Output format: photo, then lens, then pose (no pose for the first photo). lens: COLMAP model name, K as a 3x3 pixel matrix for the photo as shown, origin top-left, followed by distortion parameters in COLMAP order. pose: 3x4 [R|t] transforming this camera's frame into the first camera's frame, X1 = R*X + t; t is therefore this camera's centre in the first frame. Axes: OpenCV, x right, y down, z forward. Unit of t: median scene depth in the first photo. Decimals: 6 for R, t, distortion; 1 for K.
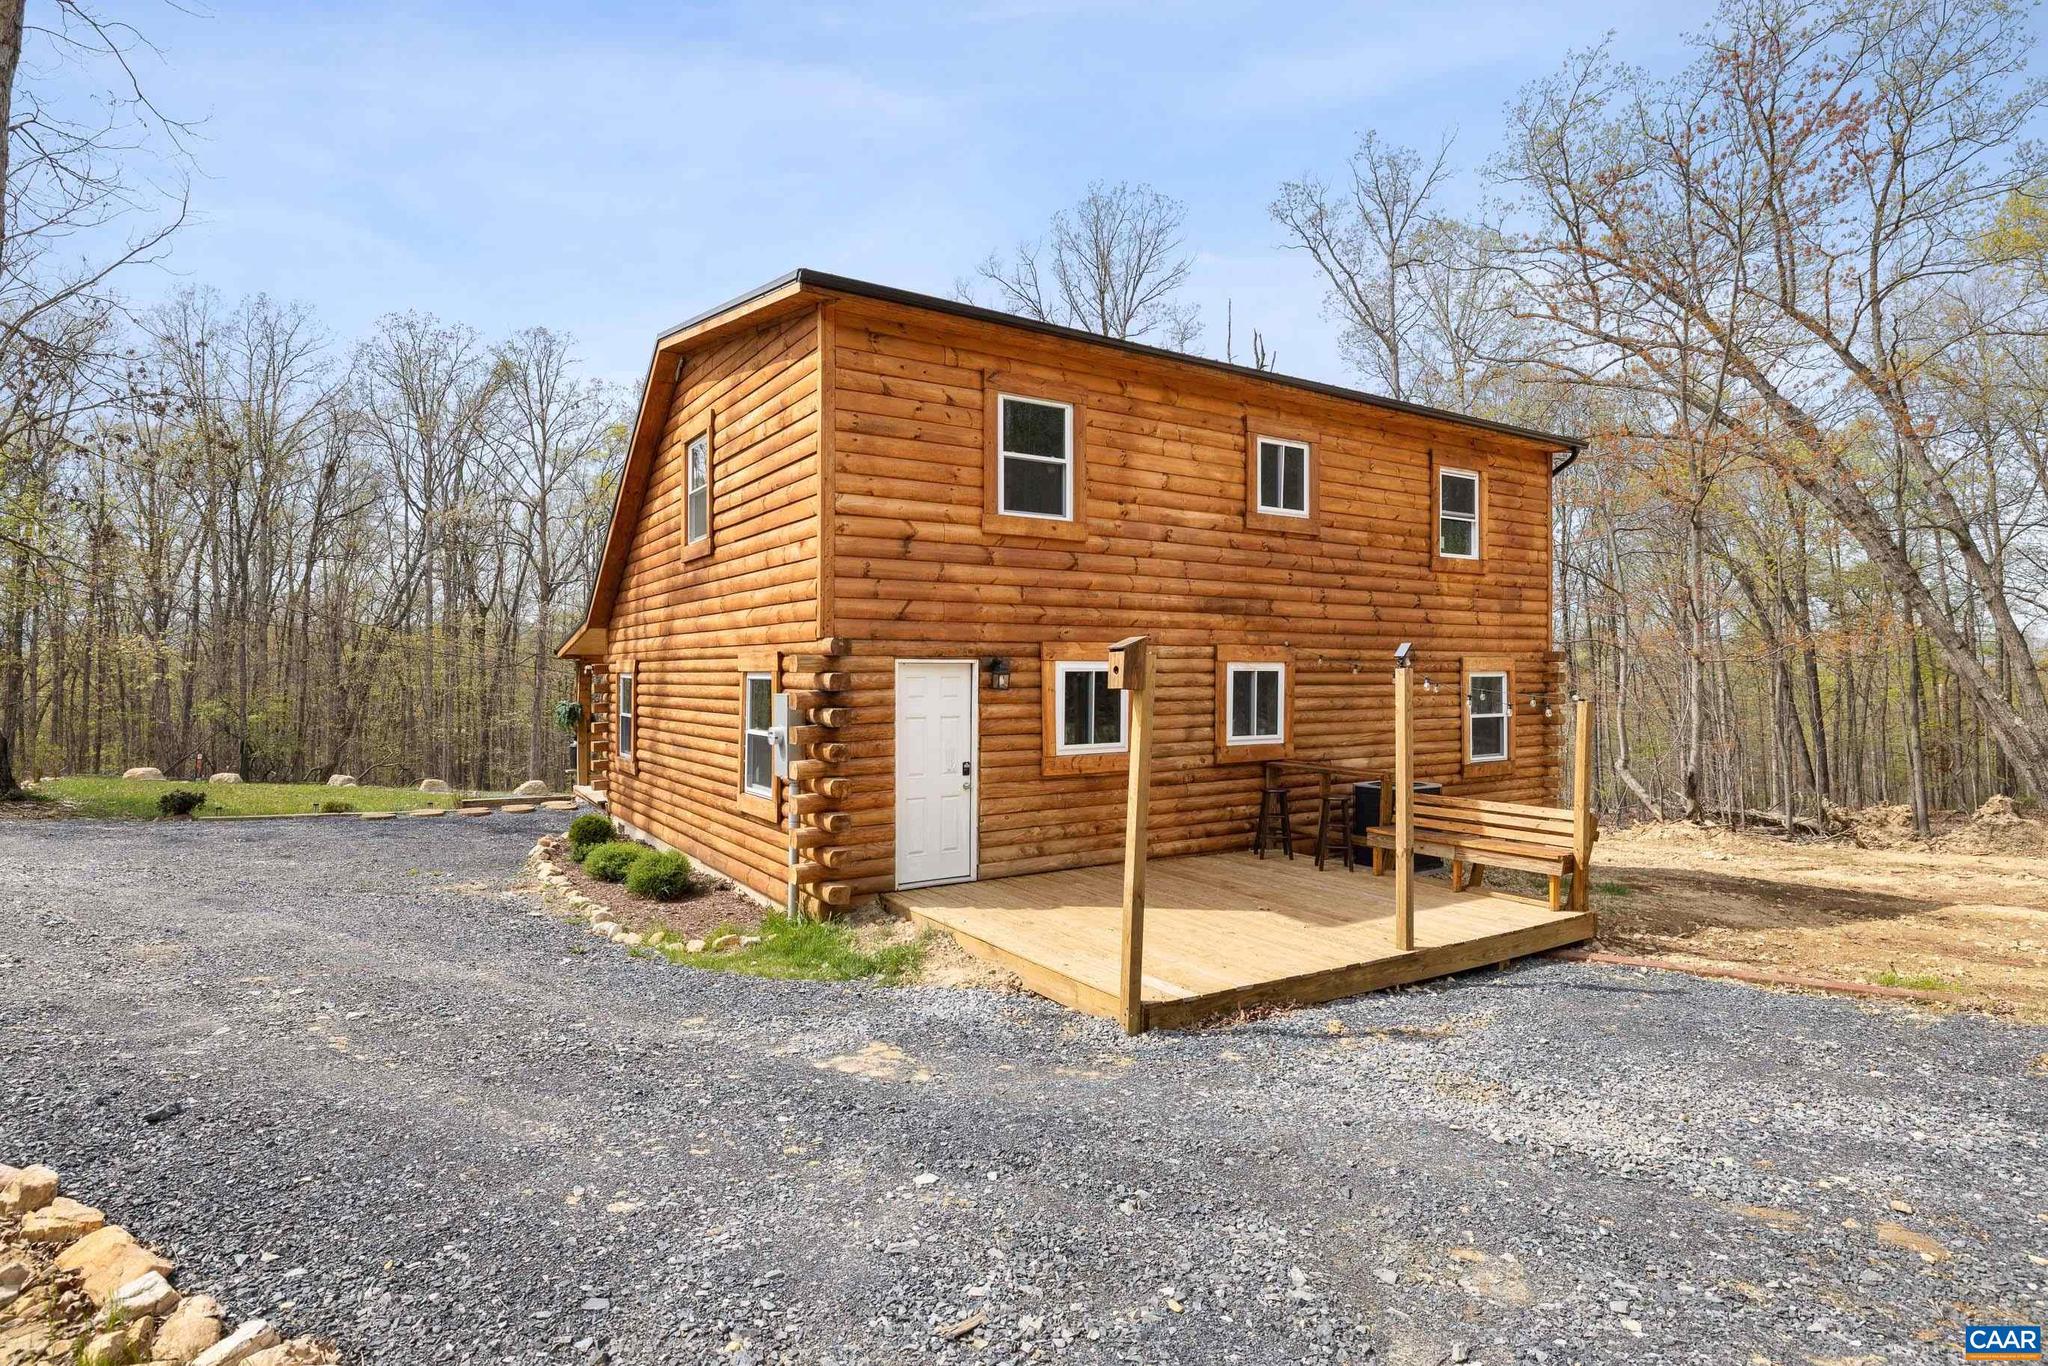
lens RADIAL K [[1065.3, 0, 1031.2], [0, 1065.3, 678.1], [0, 0, 1]] dist [-0.000689, -0.000047]
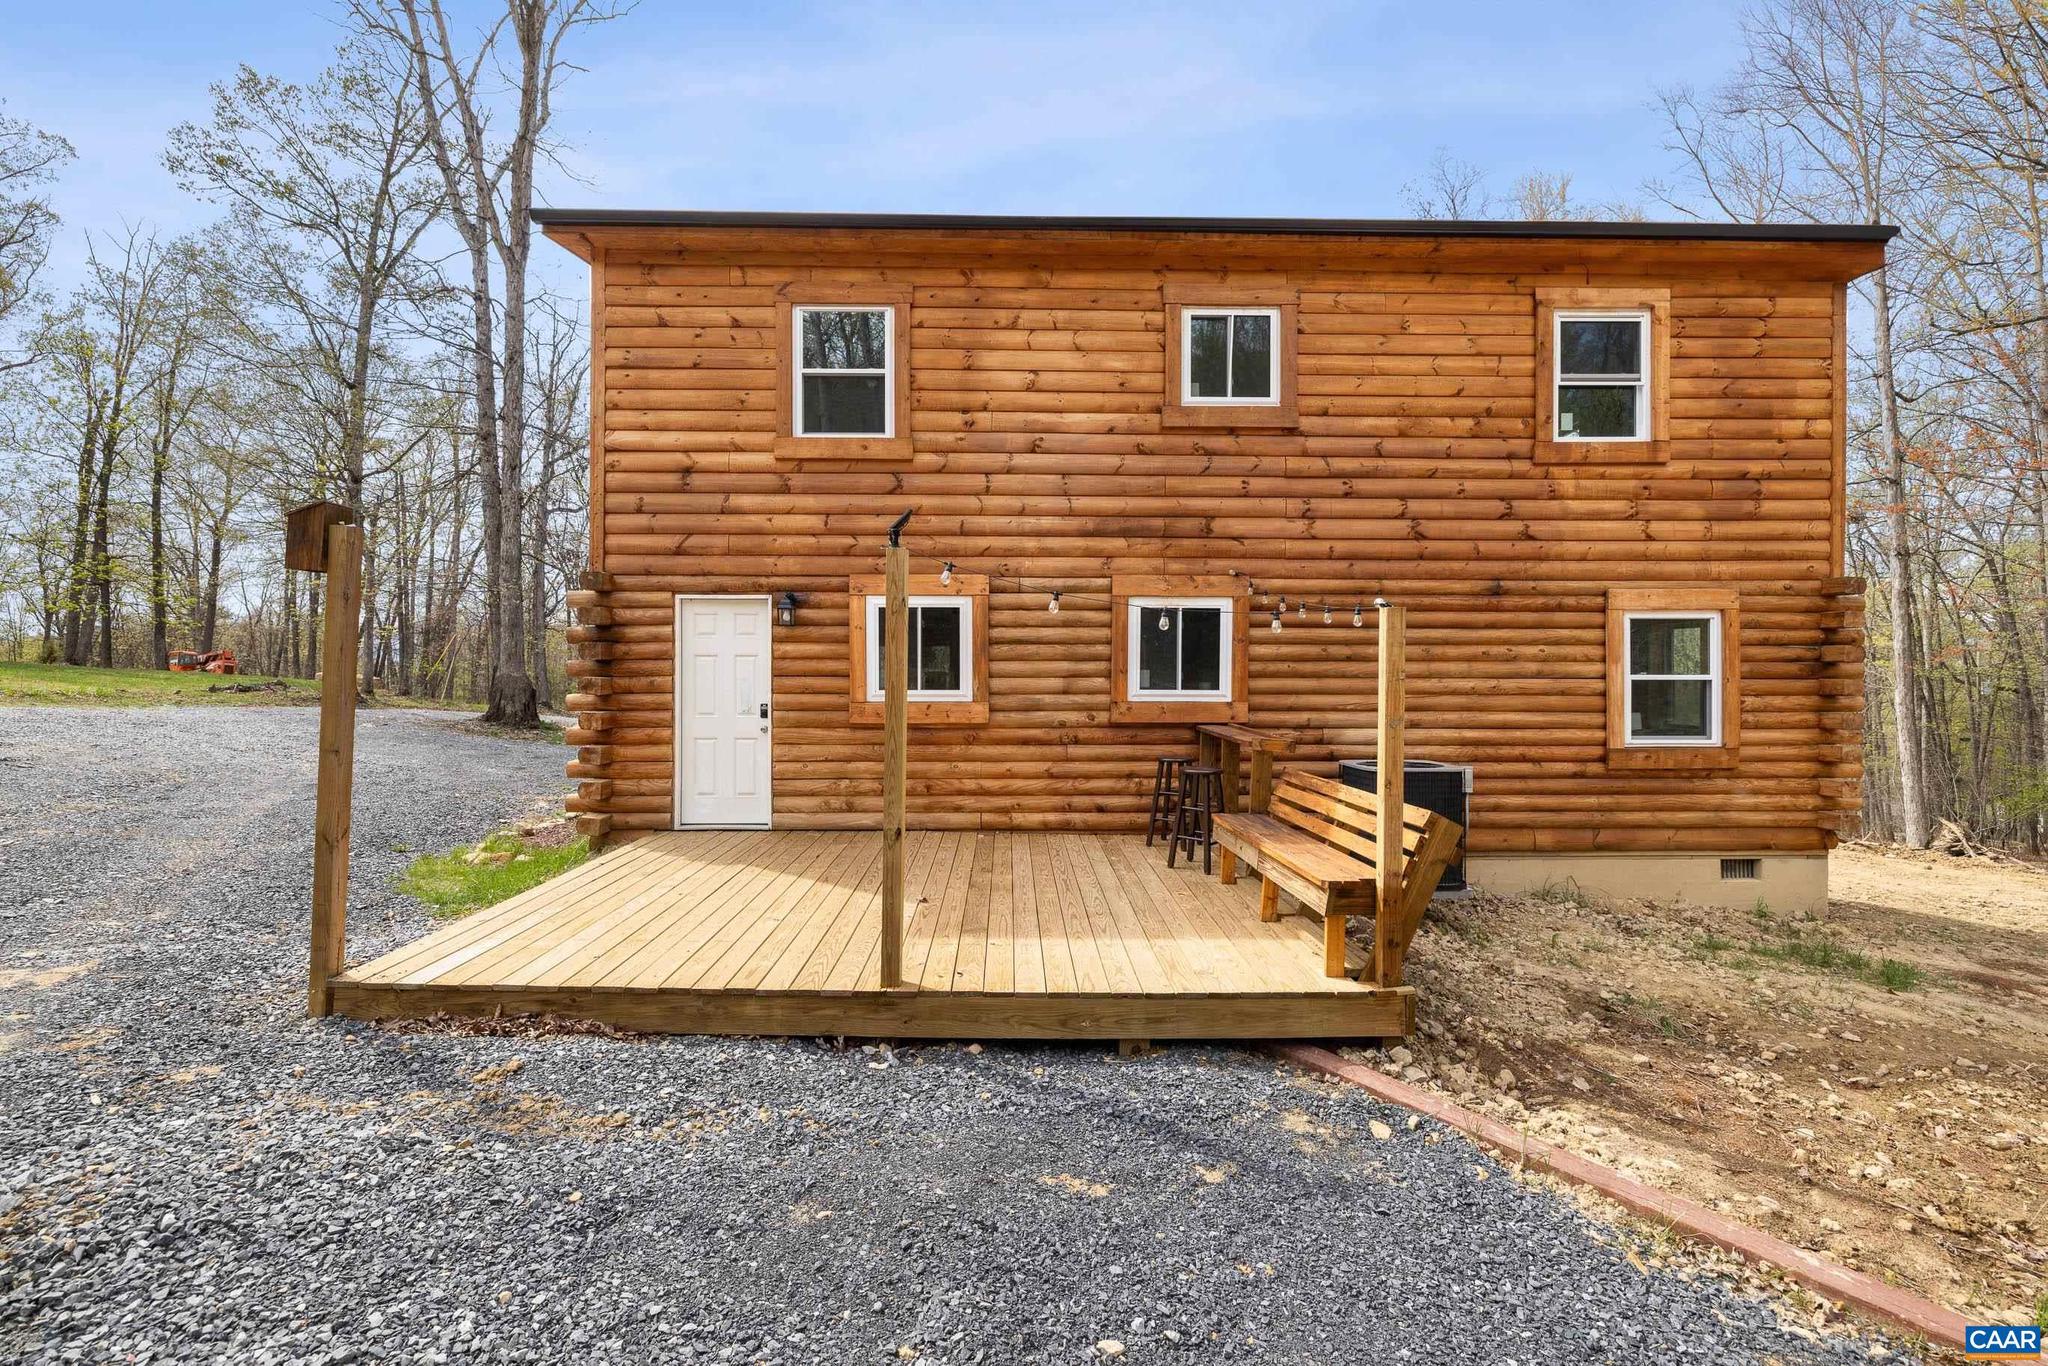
lens RADIAL K [[875.1, 0, 1018.8], [0, 875.1, 679.2], [0, 0, 1]] dist [0.004072, -0.000220]
pose [[0.841099, 0.006648, -0.540840, 0.496216], [-0.006040, 0.999978, 0.002899, 0.048248], [0.540847, 0.000828, 0.841120, 0.422348]]
